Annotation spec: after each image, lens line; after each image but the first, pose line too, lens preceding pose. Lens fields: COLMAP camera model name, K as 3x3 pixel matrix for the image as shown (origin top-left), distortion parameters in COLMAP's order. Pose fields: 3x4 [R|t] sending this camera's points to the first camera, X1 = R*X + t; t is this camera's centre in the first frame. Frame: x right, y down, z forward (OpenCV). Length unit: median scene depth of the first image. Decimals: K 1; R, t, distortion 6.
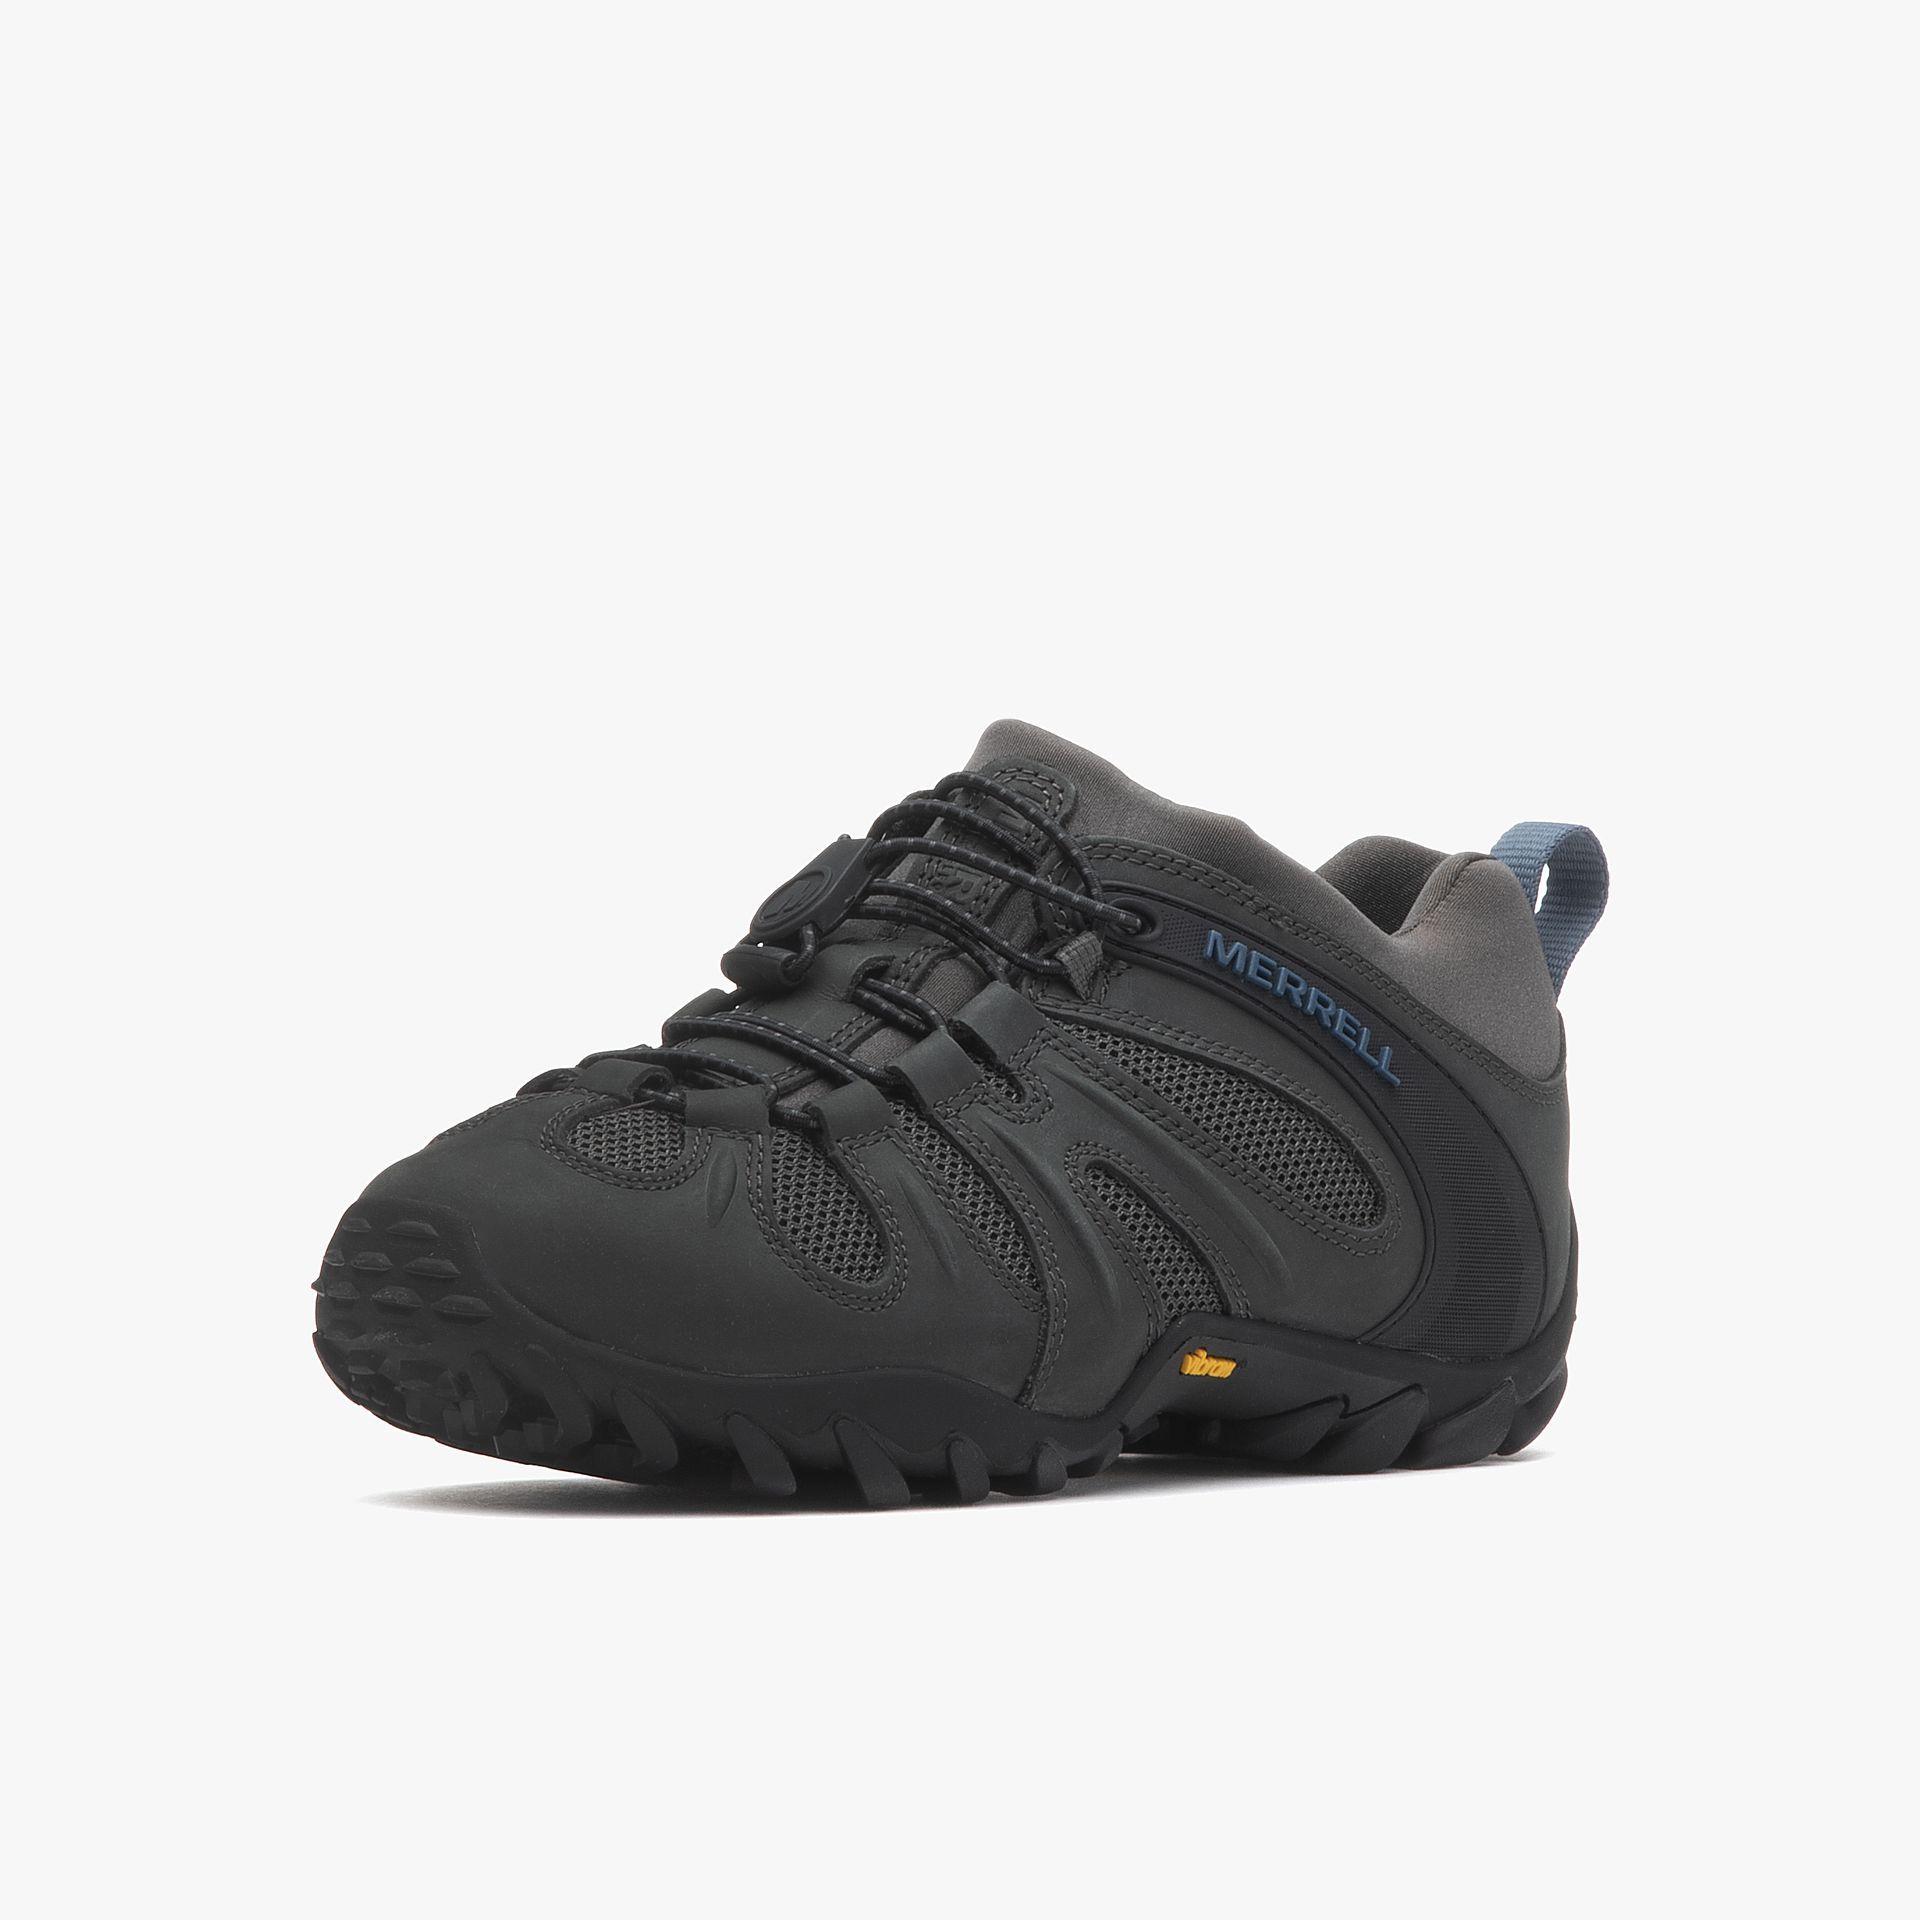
lens RADIAL K [[9163.6, 0, 960.1], [0, 9163.6, 959.9], [0, 0, 1]] dist [-0.125790, 0.000000]
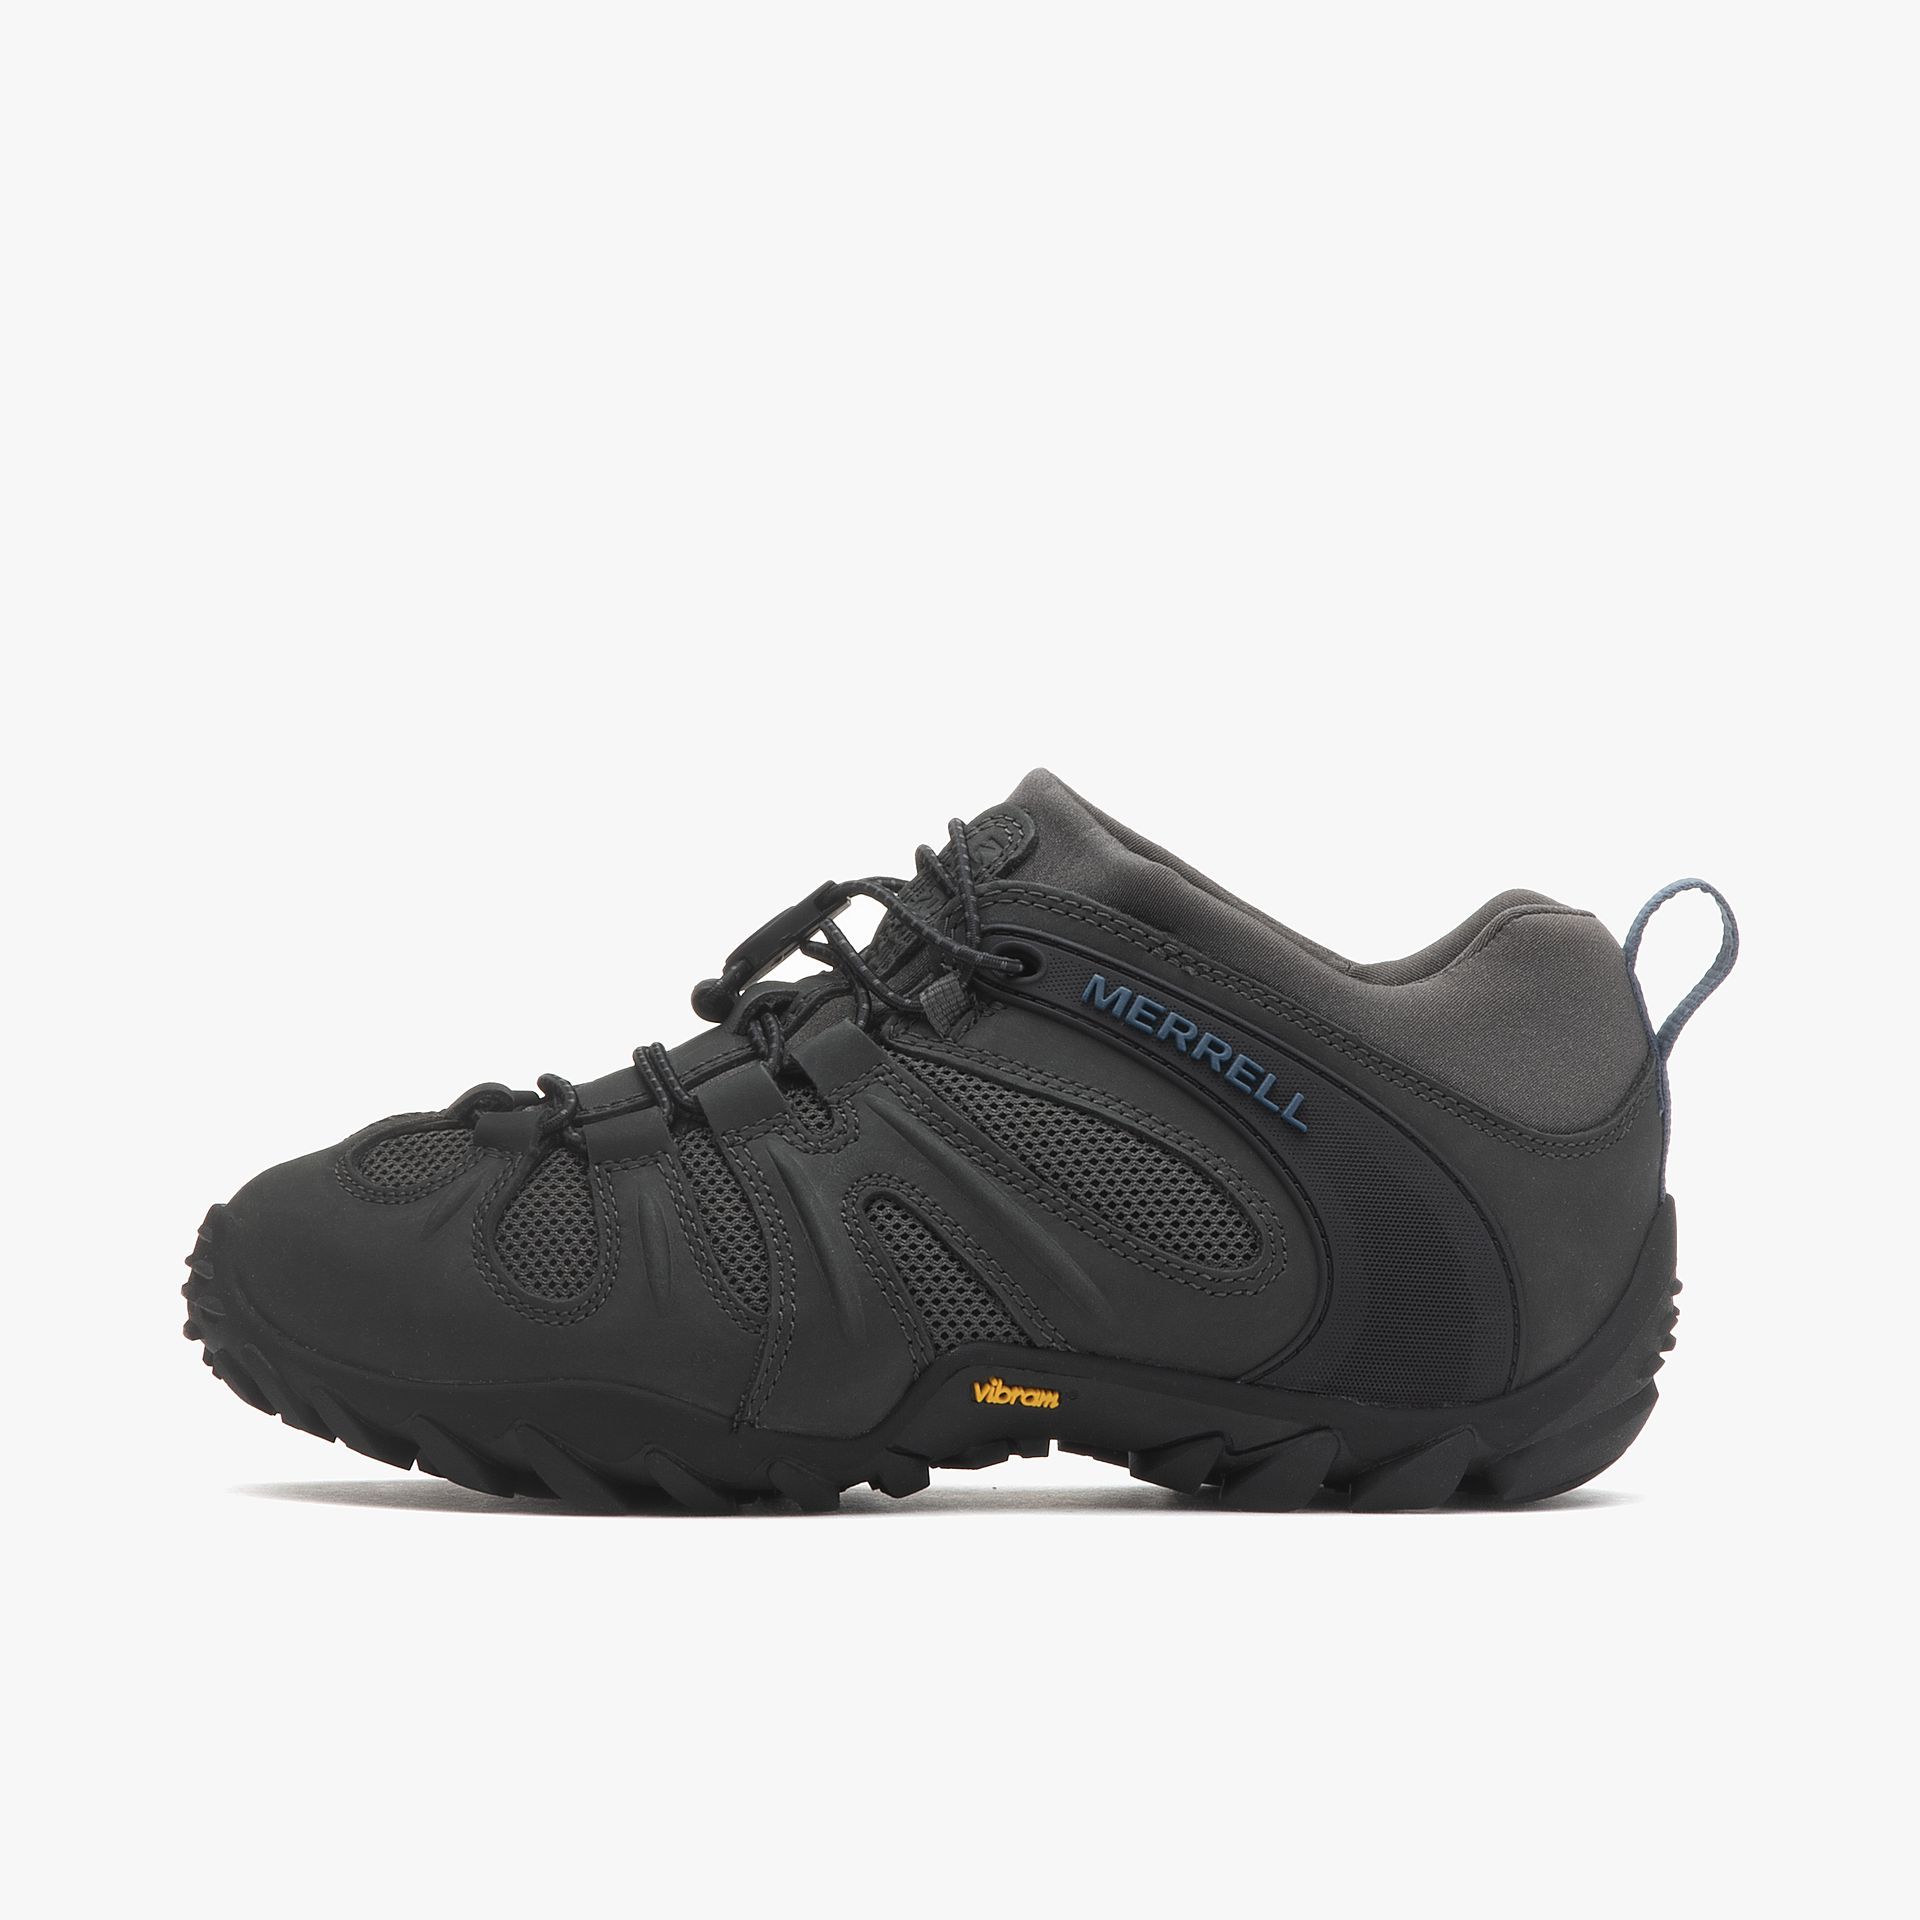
lens RADIAL K [[9163.6, 0, 959.9], [0, 9163.6, 959.8], [0, 0, 1]] dist [-0.125790, 0.000000]
pose [[0.917006, 0.017661, -0.398482, 0.423578], [-0.022236, 0.999729, -0.006860, 0.002523], [0.398253, 0.015152, 0.917151, 0.051594]]
